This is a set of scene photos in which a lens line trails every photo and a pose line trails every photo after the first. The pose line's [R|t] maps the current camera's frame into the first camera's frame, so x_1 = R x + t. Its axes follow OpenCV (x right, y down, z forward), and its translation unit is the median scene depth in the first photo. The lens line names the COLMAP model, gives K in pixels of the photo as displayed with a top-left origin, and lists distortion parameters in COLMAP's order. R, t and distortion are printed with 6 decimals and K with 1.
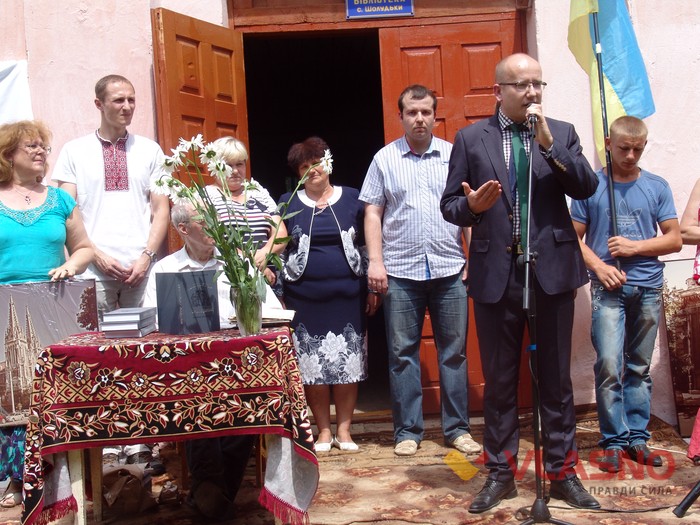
lens RADIAL K [[1136.4, 0, 349.9], [0, 1136.4, 249.6], [0, 0, 1]] dist [0.030207, -0.000989]
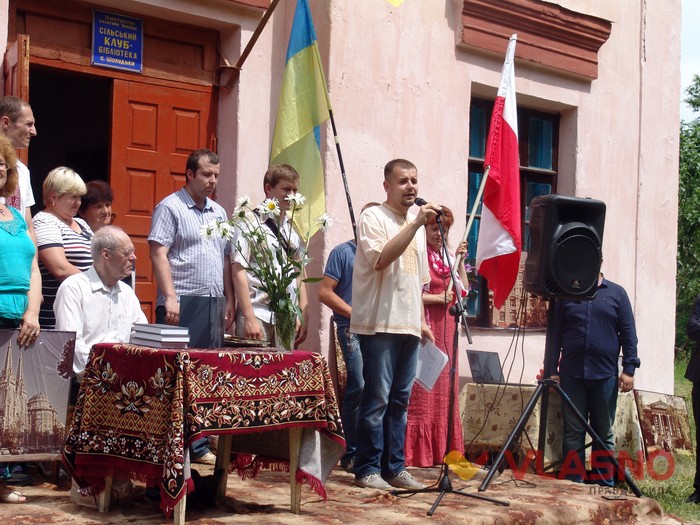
lens RADIAL K [[1458.3, 0, 350.0], [0, 1458.3, 262.5], [0, 0, 1]] dist [0.023521, 0.054567]
pose [[0.690382, 0.098483, 0.716711, -1.255362], [-0.076828, 0.995069, -0.062726, 0.075556], [-0.719354, -0.011758, 0.694544, -0.188840]]
